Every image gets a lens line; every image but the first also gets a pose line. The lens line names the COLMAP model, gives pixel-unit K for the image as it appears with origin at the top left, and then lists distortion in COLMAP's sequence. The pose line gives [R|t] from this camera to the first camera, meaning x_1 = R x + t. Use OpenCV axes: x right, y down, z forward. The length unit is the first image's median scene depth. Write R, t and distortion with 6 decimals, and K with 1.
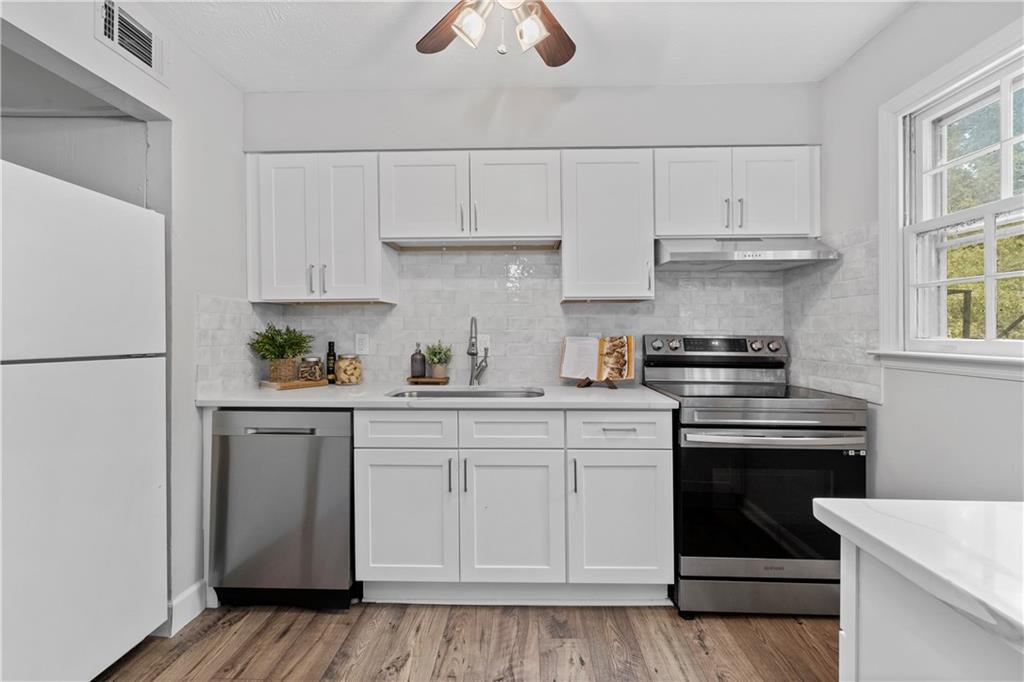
lens RADIAL K [[441.0, 0, 516.8], [0, 441.0, 334.5], [0, 0, 1]] dist [-0.001470, 0.000128]
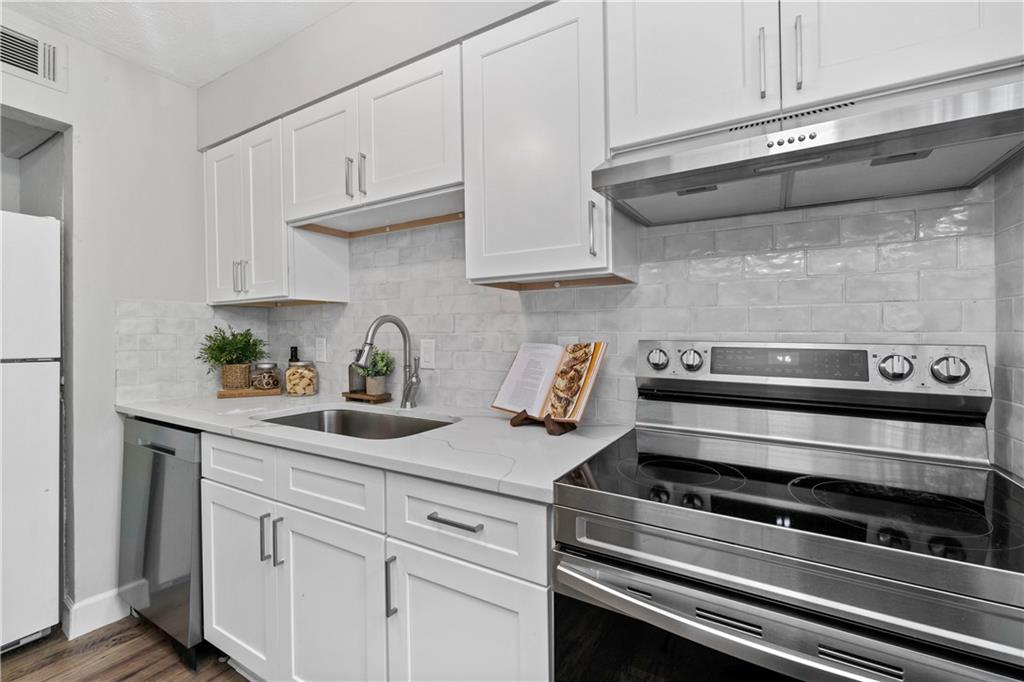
lens RADIAL K [[441.0, 0, 513.8], [0, 441.0, 339.7], [0, 0, 1]] dist [-0.001470, 0.000128]
pose [[0.876009, 0.003314, -0.482284, 0.430451], [-0.000288, 0.999980, 0.006348, -0.003944], [0.482295, -0.005422, 0.875992, 0.450841]]
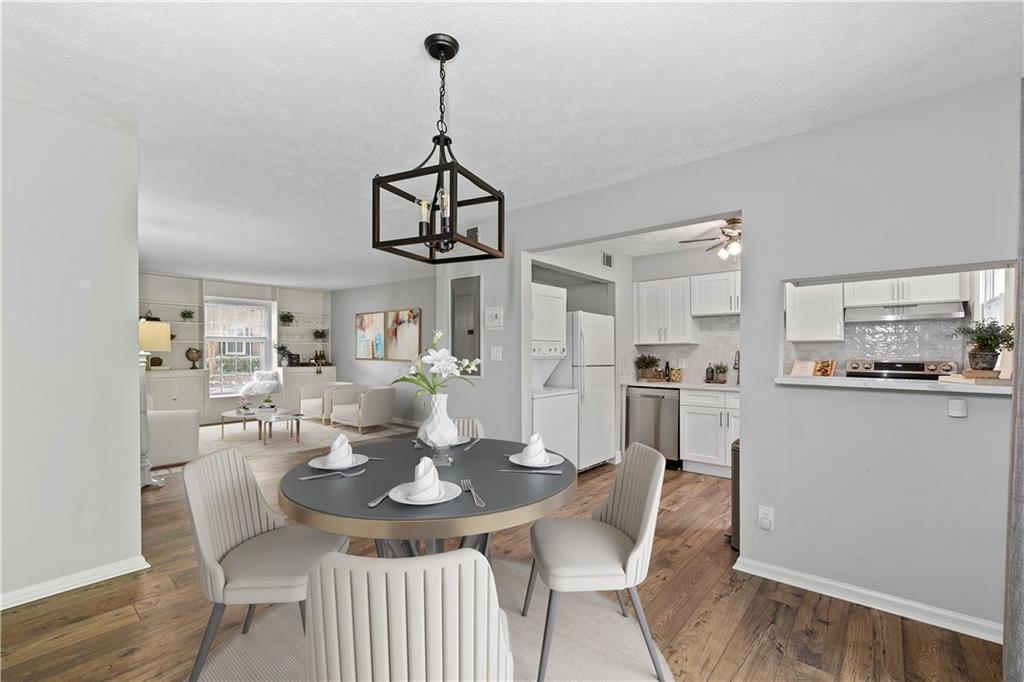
lens RADIAL K [[441.0, 0, 520.0], [0, 441.0, 361.2], [0, 0, 1]] dist [-0.001470, 0.000128]
pose [[0.785266, 0.011151, -0.619059, 0.362735], [-0.002159, 0.999881, 0.015272, -0.018496], [0.619155, -0.010656, 0.785196, -1.188851]]
